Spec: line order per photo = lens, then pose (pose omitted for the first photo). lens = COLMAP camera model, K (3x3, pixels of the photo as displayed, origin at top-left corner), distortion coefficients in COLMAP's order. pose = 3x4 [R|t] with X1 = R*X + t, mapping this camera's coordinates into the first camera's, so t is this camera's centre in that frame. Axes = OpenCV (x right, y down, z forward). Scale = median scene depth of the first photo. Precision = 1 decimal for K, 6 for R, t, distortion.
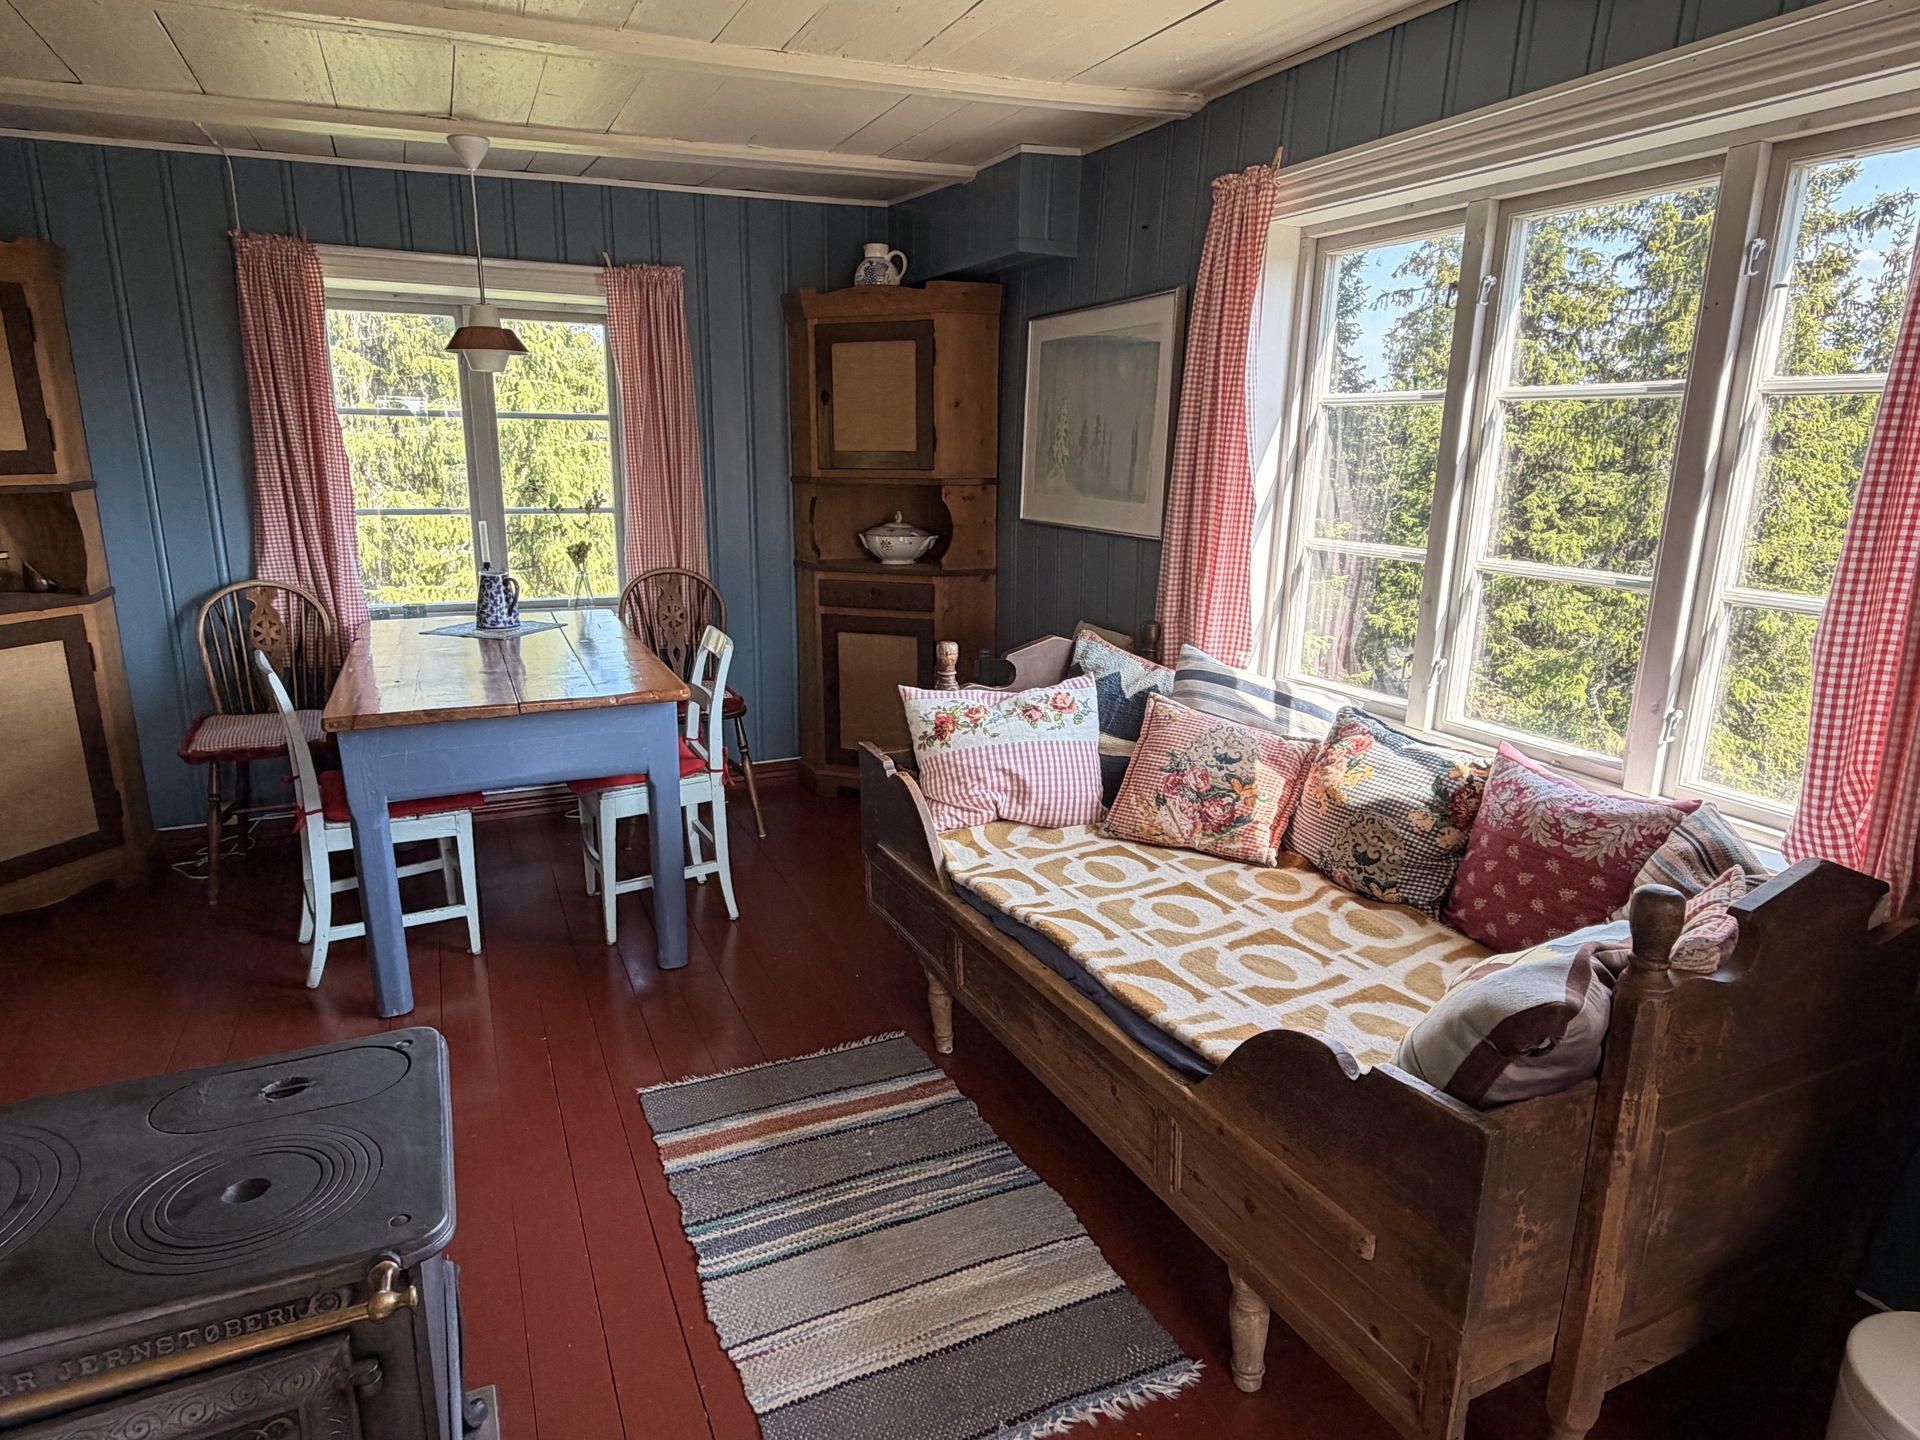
lens RADIAL K [[1132.7, 0, 962.3], [0, 1132.7, 729.3], [0, 0, 1]] dist [0.001011, 0.000721]
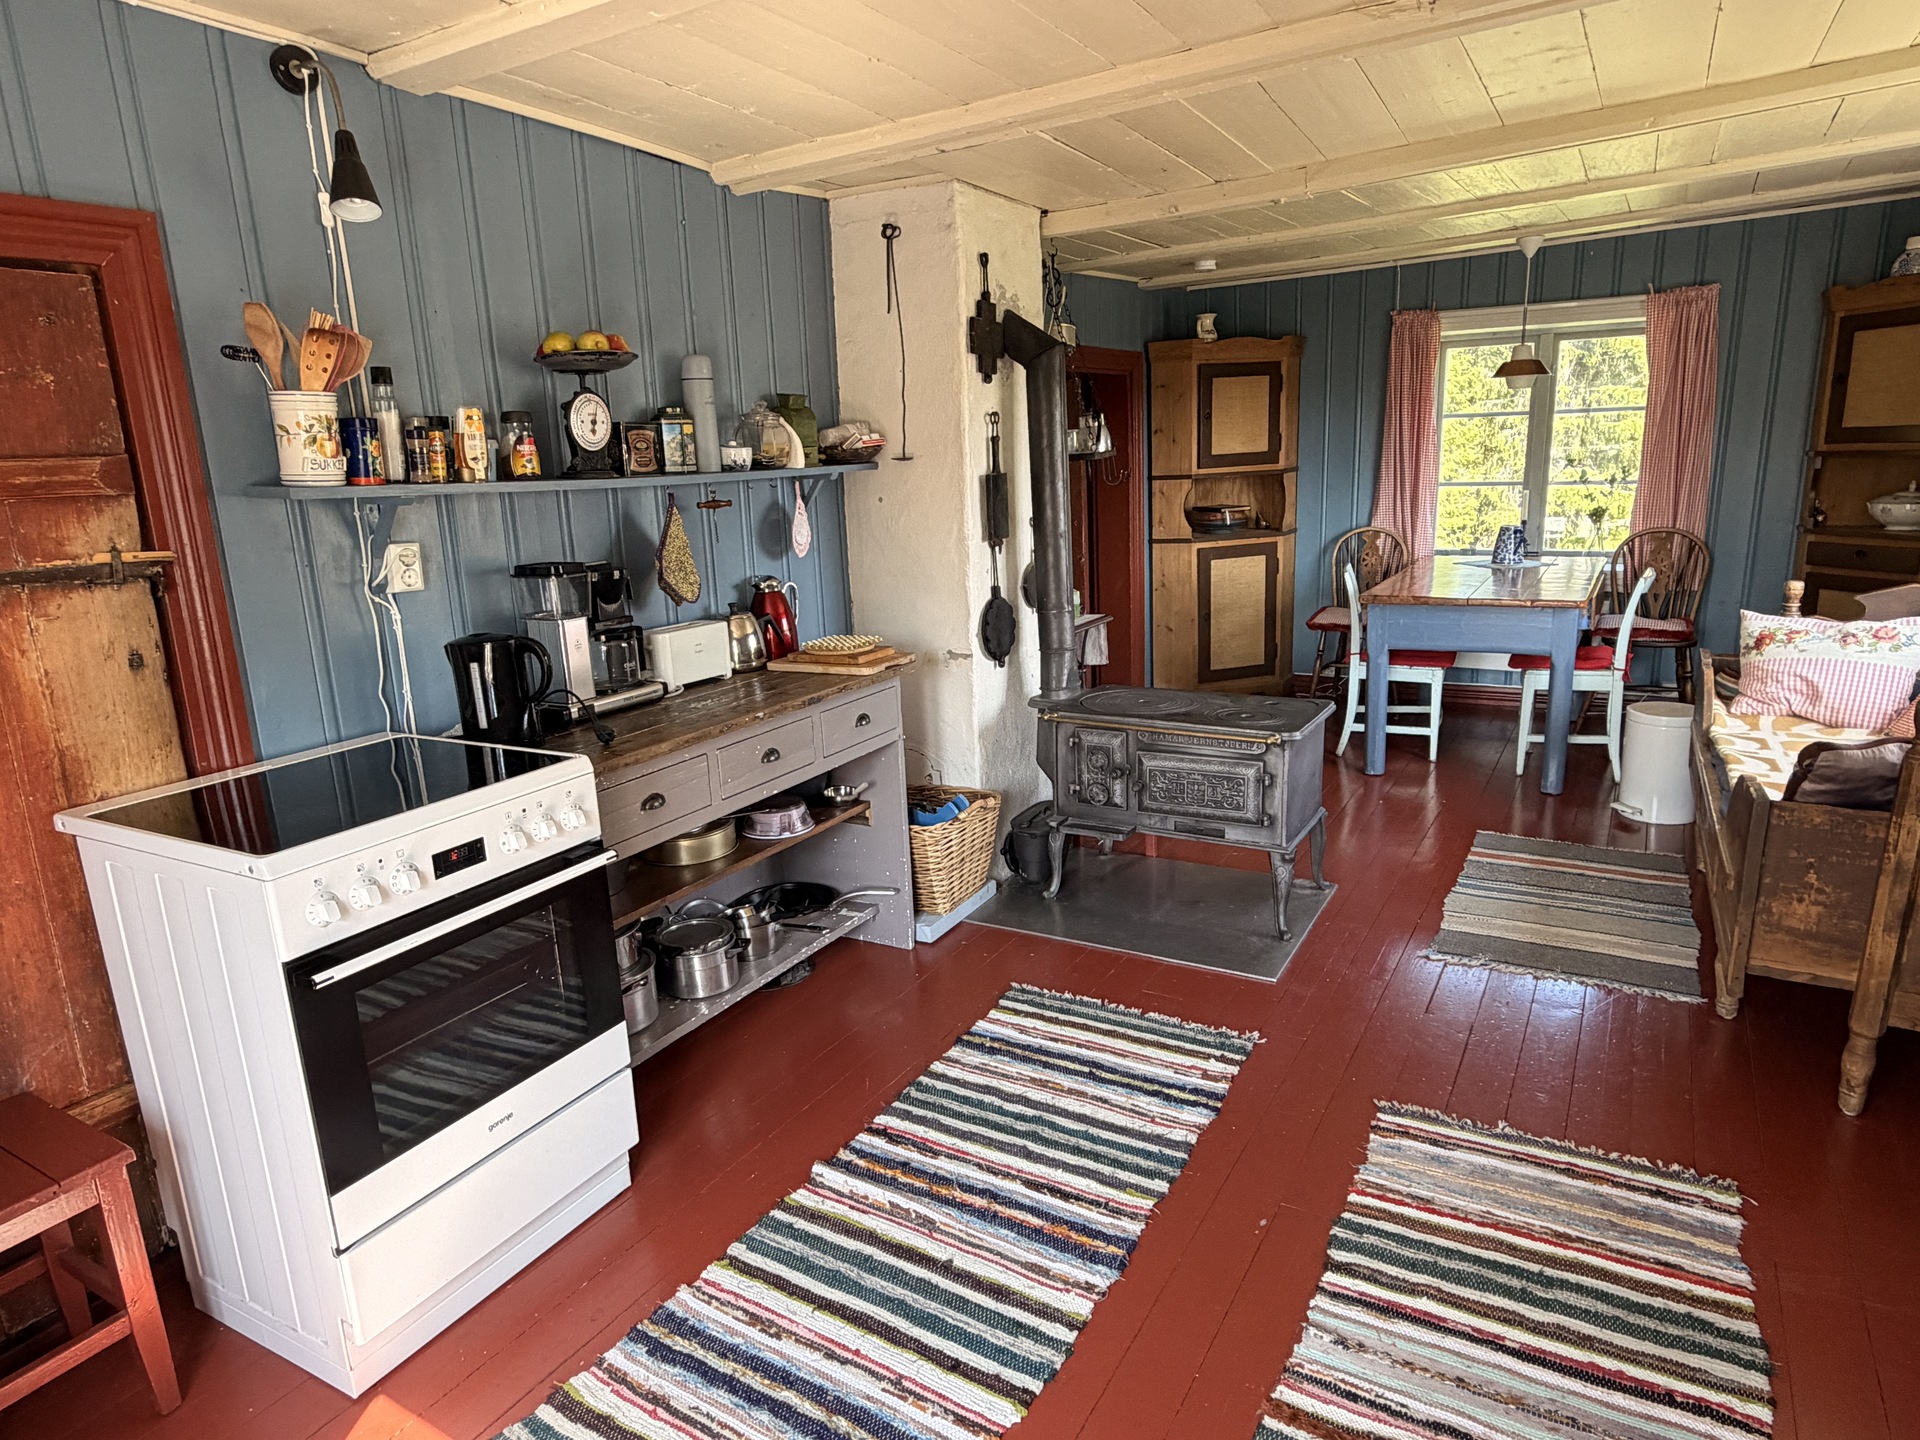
lens RADIAL K [[1132.7, 0, 963.7], [0, 1132.7, 720.5], [0, 0, 1]] dist [0.001011, 0.000721]
pose [[0.567755, 0.162217, -0.807057, 0.421369], [-0.152760, 0.984125, 0.090342, 0.088052], [0.808900, 0.071994, 0.583522, -0.414109]]
